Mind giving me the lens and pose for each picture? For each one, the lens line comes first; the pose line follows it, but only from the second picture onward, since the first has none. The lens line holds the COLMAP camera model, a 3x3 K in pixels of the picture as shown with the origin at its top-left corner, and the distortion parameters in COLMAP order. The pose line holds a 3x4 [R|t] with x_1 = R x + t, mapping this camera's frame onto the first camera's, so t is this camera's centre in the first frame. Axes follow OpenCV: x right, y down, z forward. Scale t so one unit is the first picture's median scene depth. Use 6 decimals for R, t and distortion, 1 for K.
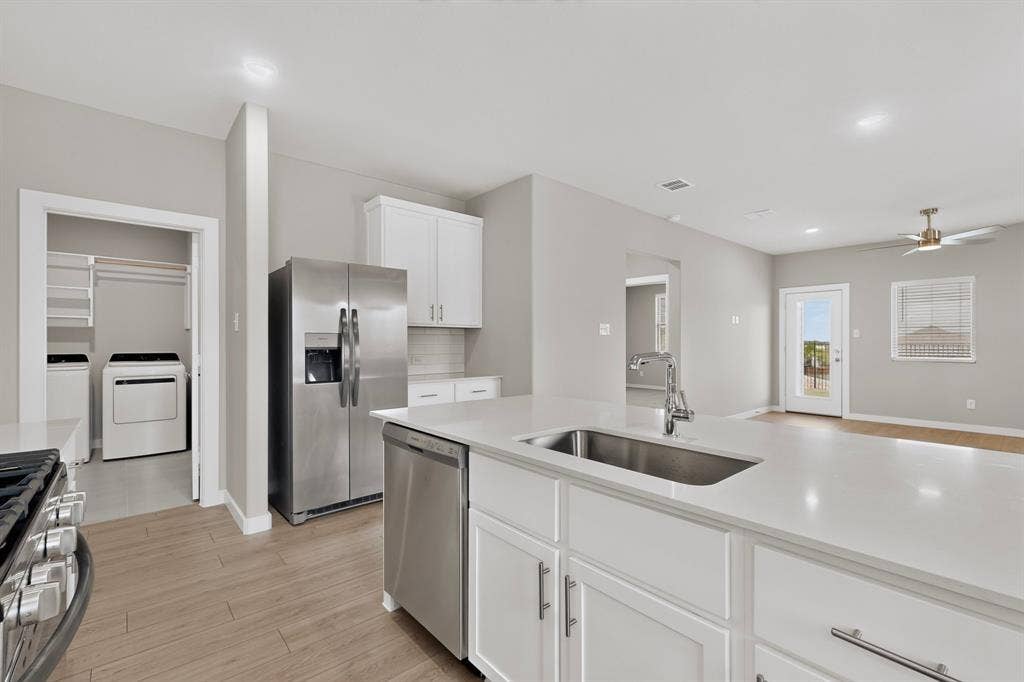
lens RADIAL K [[446.5, 0, 504.7], [0, 446.5, 341.7], [0, 0, 1]] dist [0.003818, 0.000231]
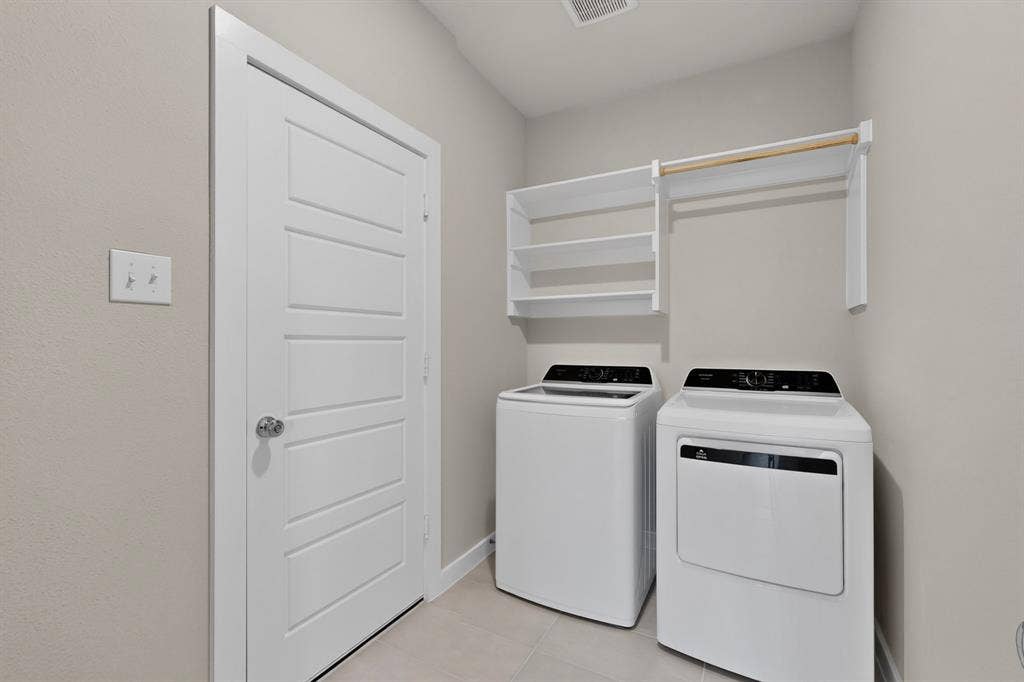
lens RADIAL K [[446.5, 0, 502.9], [0, 446.5, 341.6], [0, 0, 1]] dist [0.003818, 0.000231]
pose [[0.346295, -0.001700, -0.938124, -0.522962], [0.002187, 0.999997, -0.001004, -0.000436], [0.938123, -0.001703, 0.346297, 0.672283]]
